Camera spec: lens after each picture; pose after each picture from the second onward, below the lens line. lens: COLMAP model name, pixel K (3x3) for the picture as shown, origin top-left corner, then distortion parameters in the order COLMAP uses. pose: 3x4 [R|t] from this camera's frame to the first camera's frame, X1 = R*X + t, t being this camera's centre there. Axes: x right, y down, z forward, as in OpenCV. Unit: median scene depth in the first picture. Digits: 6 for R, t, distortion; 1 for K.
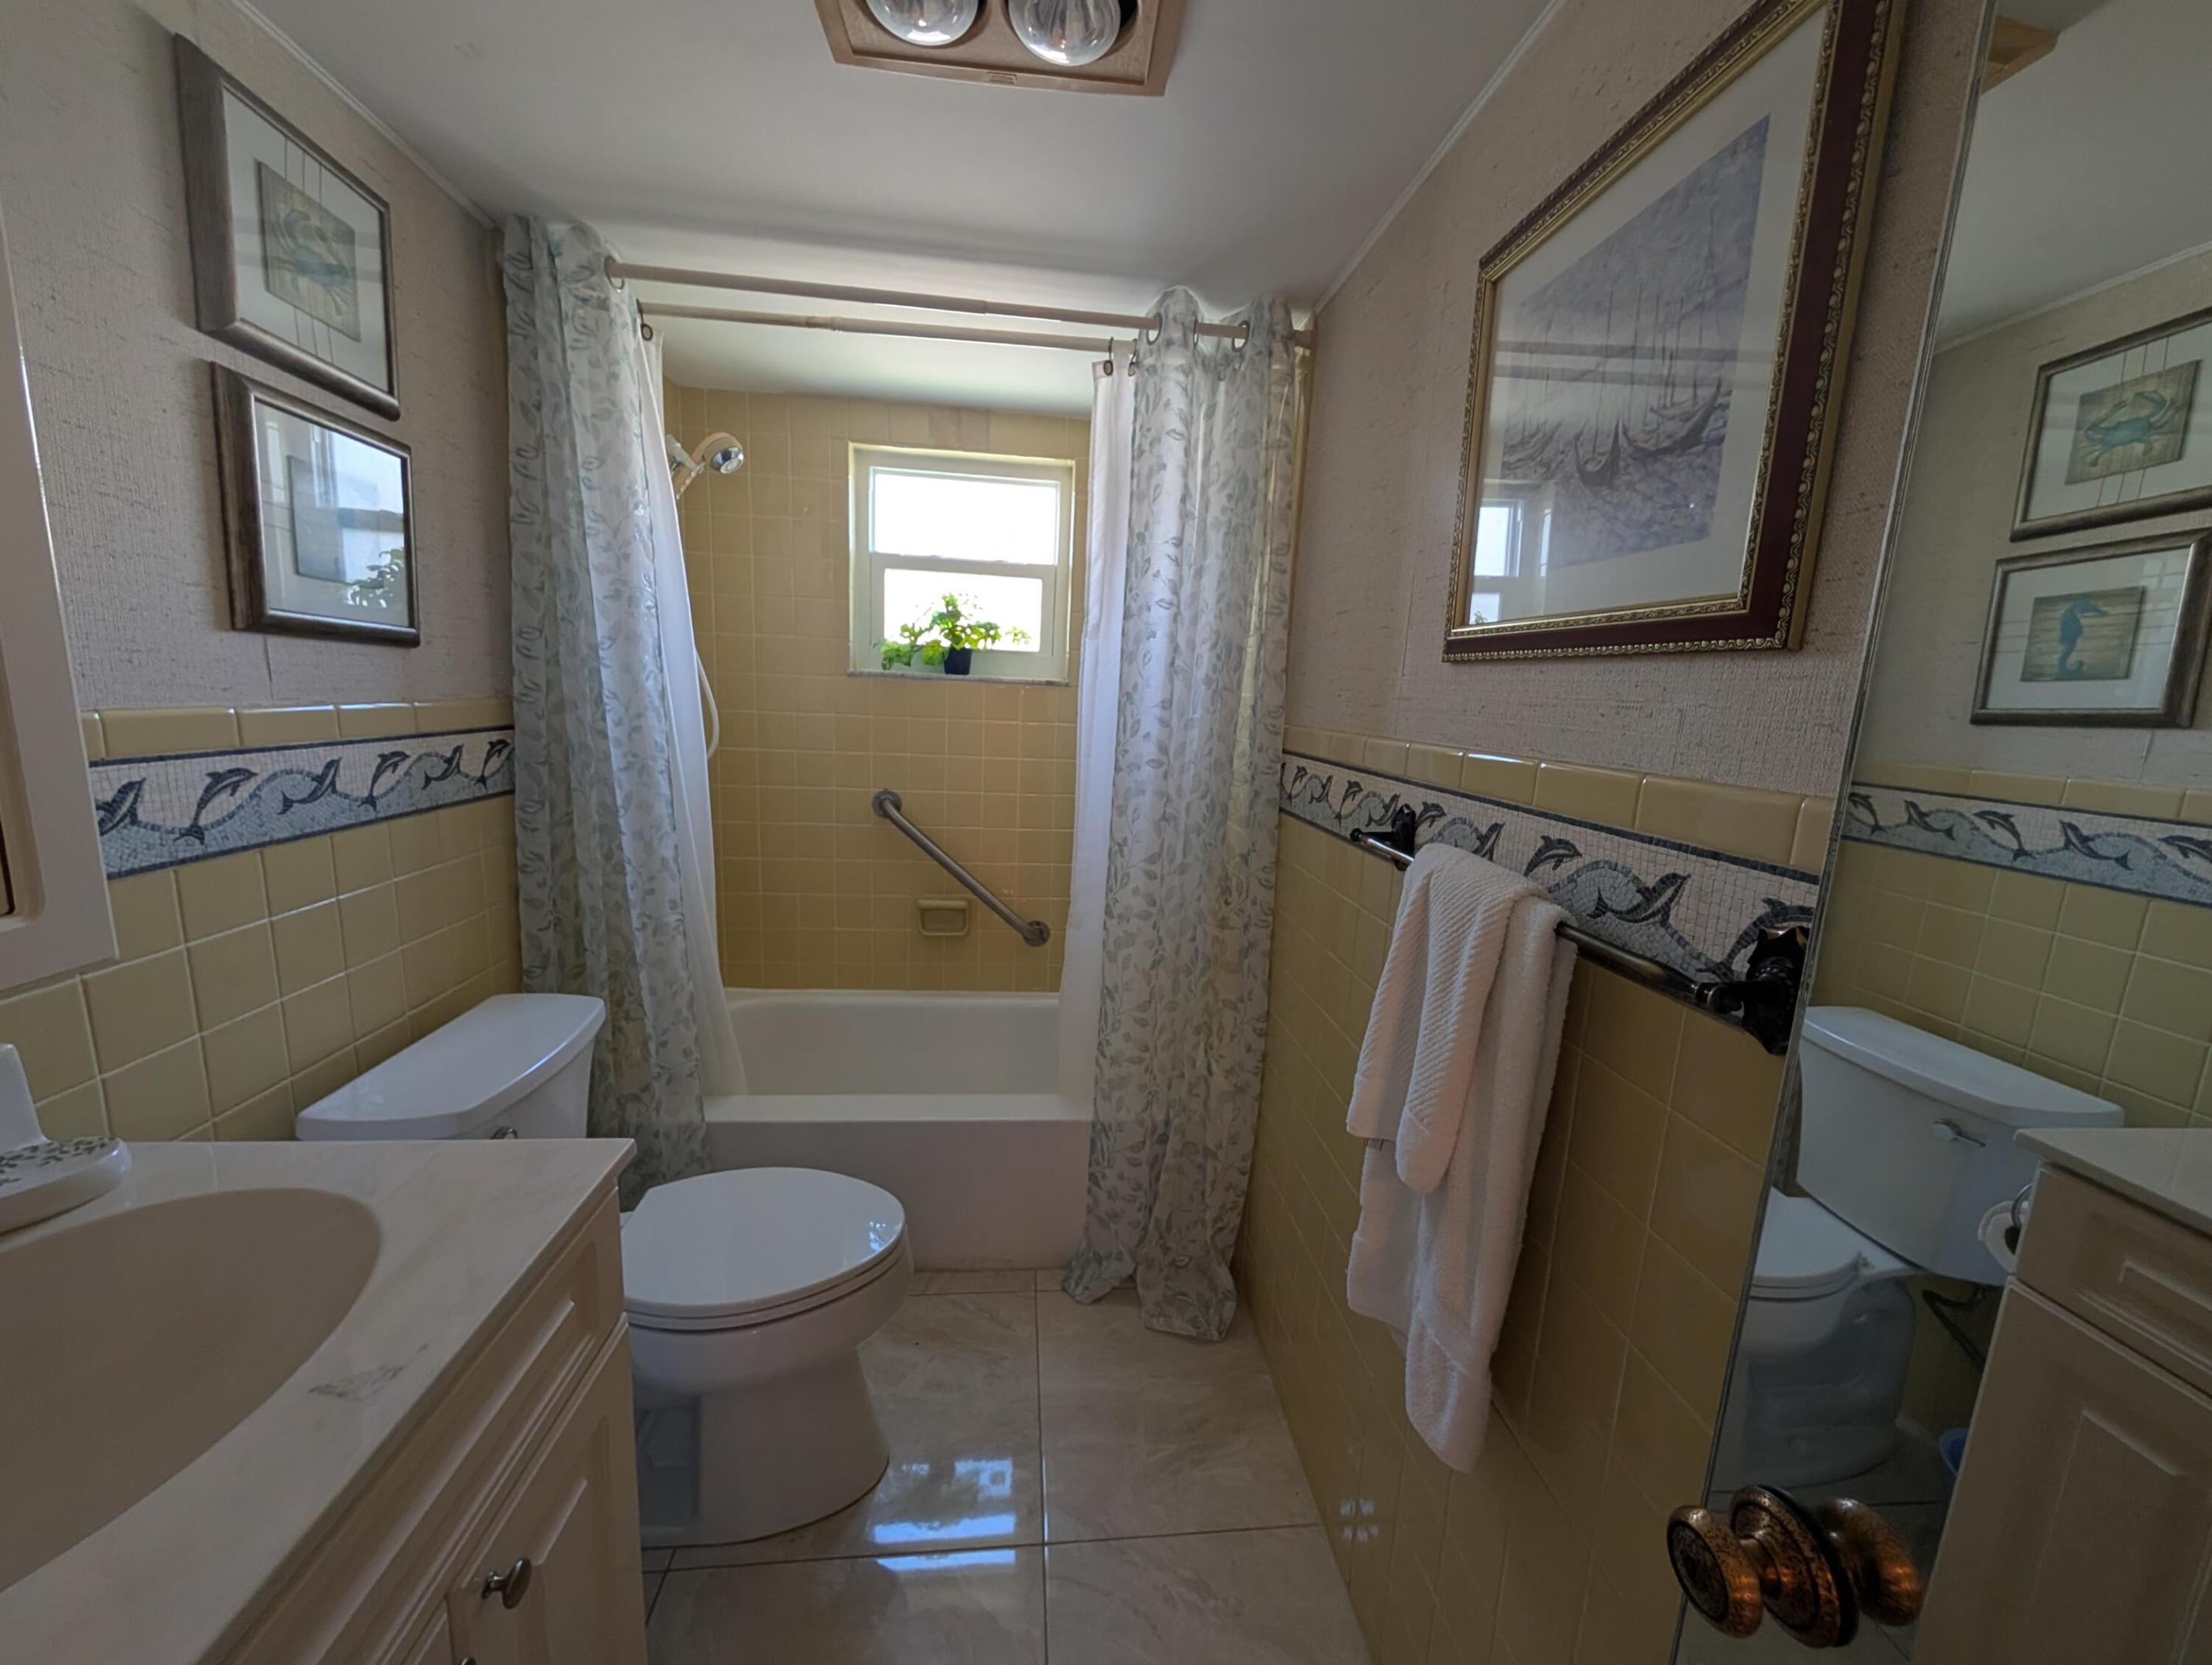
lens RADIAL K [[862.5, 0, 1112.4], [0, 862.5, 833.7], [0, 0, 1]] dist [0.003697, 0.000261]
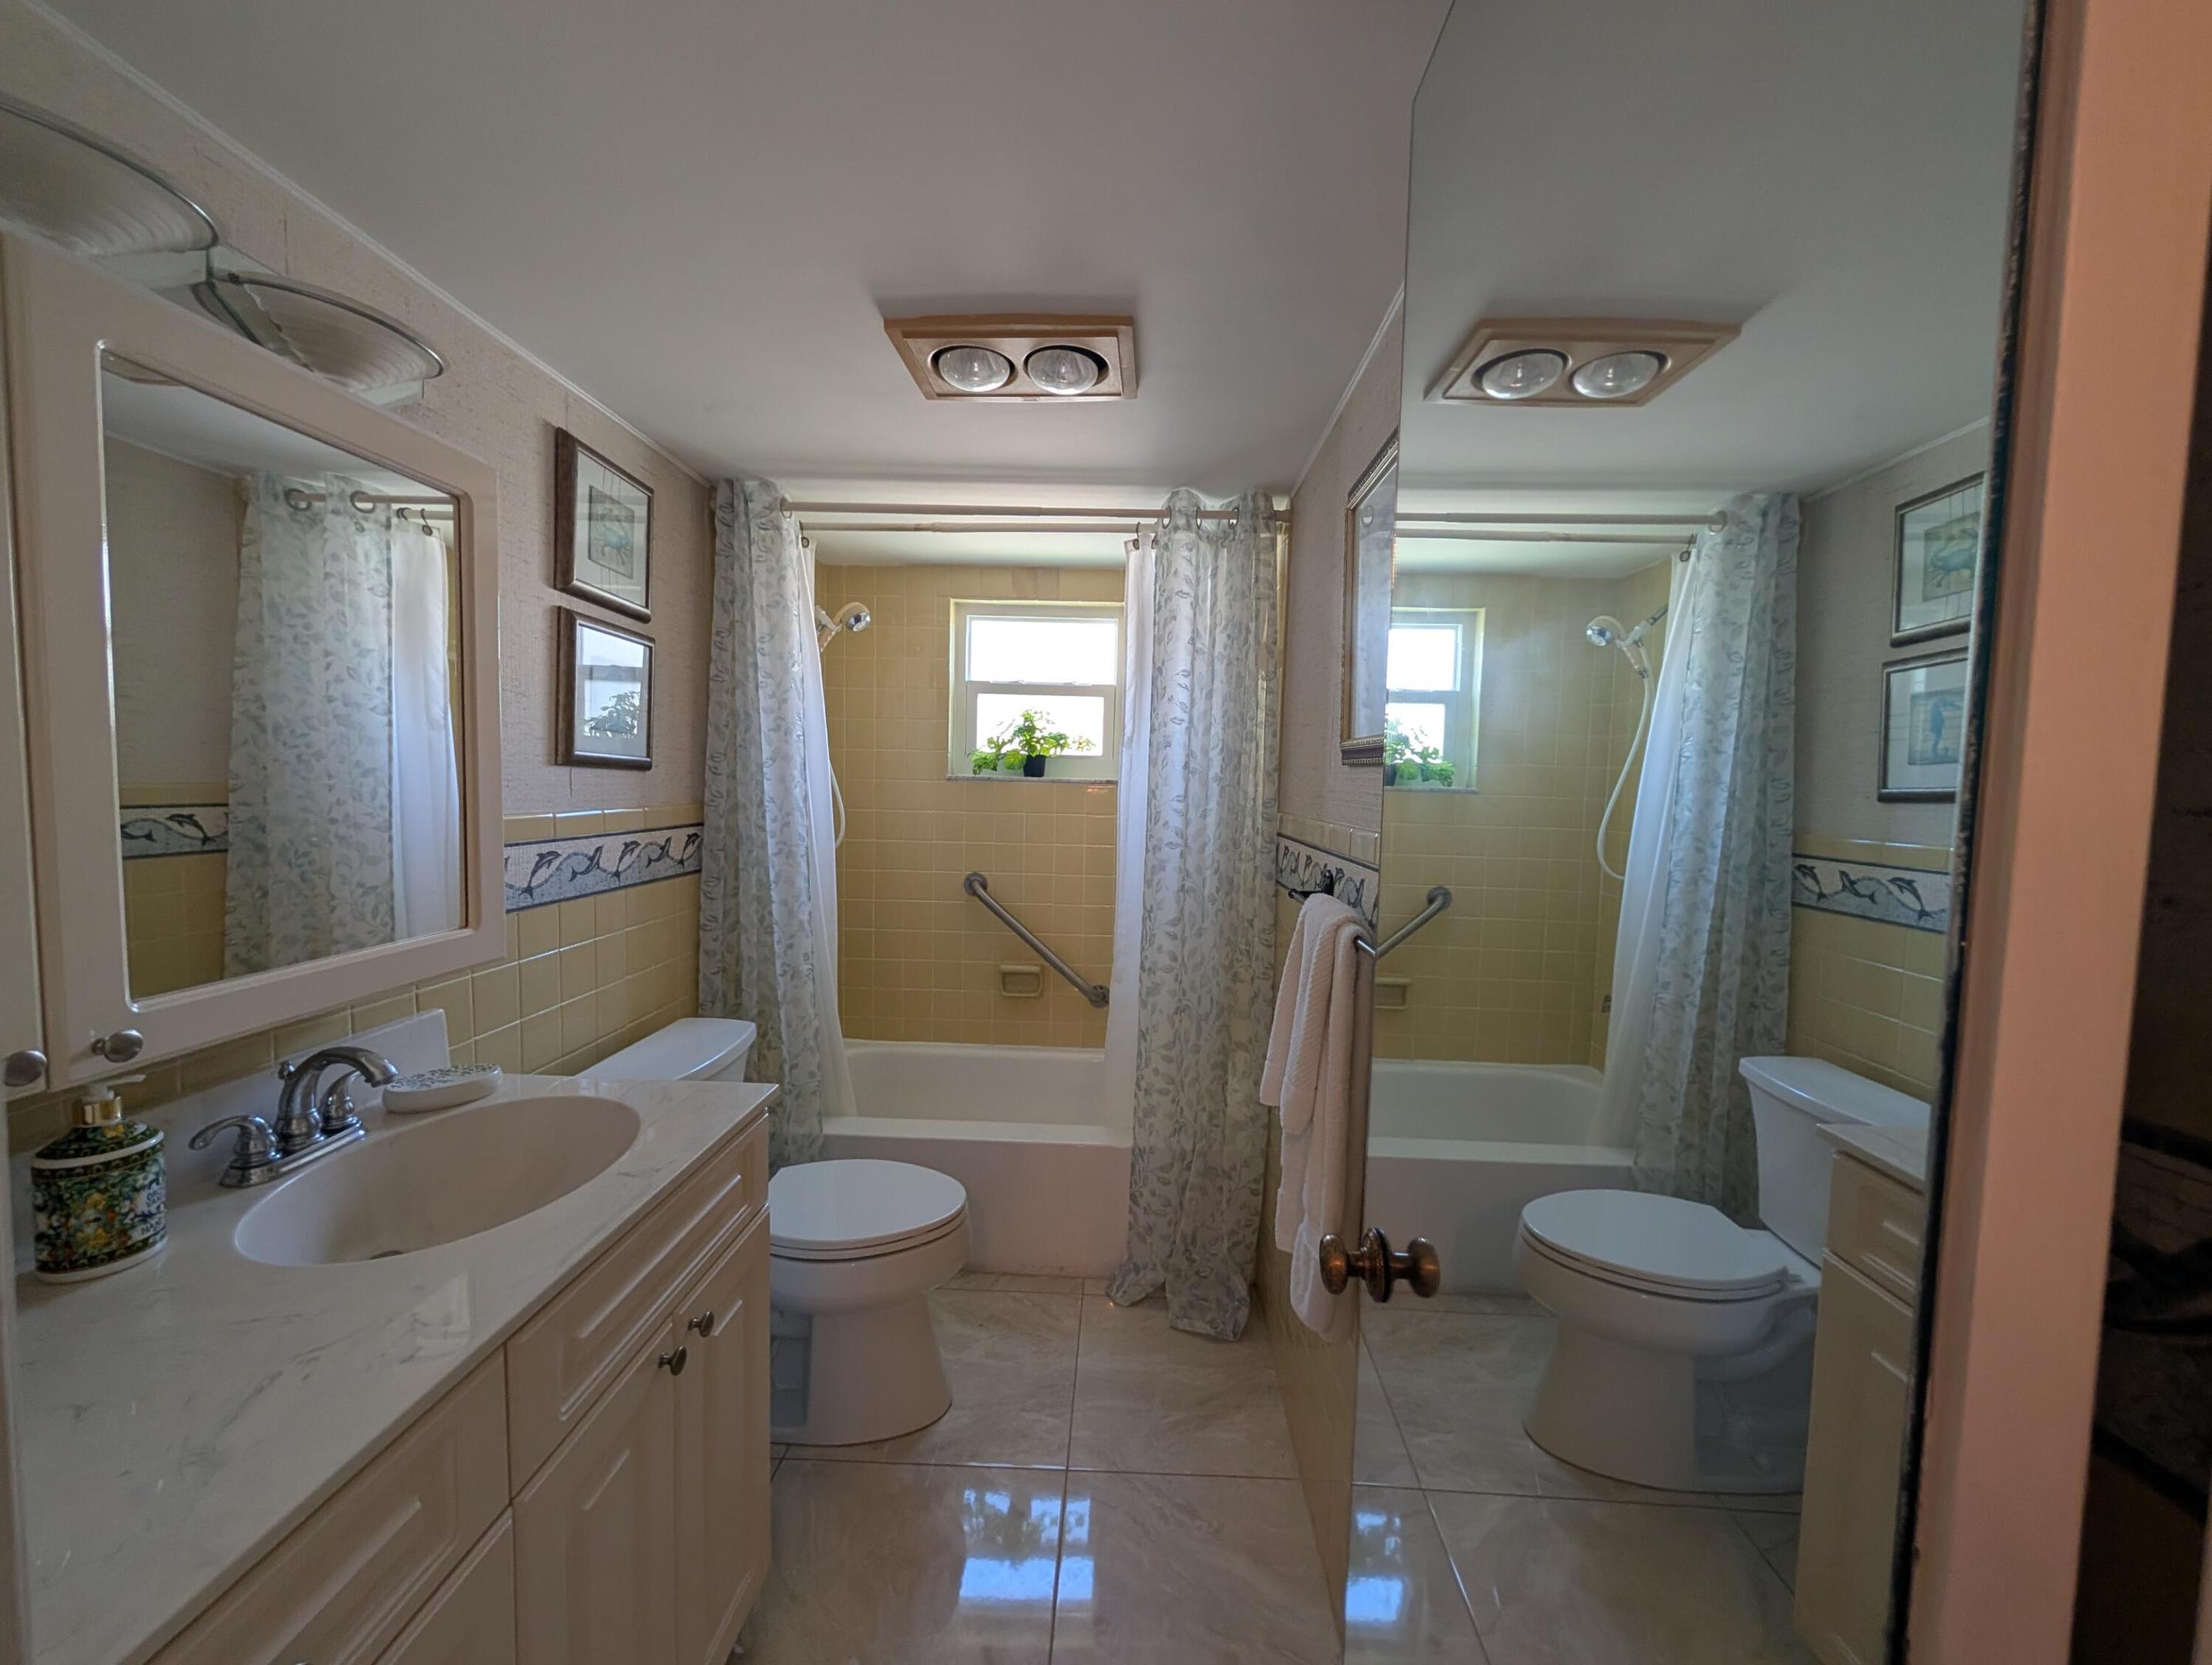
lens RADIAL K [[862.5, 0, 1100.1], [0, 862.5, 830.5], [0, 0, 1]] dist [0.003697, 0.000261]
pose [[0.989659, -0.014100, -0.142747, 0.130967], [-0.001909, 0.993774, -0.111401, 0.039183], [0.143429, 0.110521, 0.983470, -0.262919]]
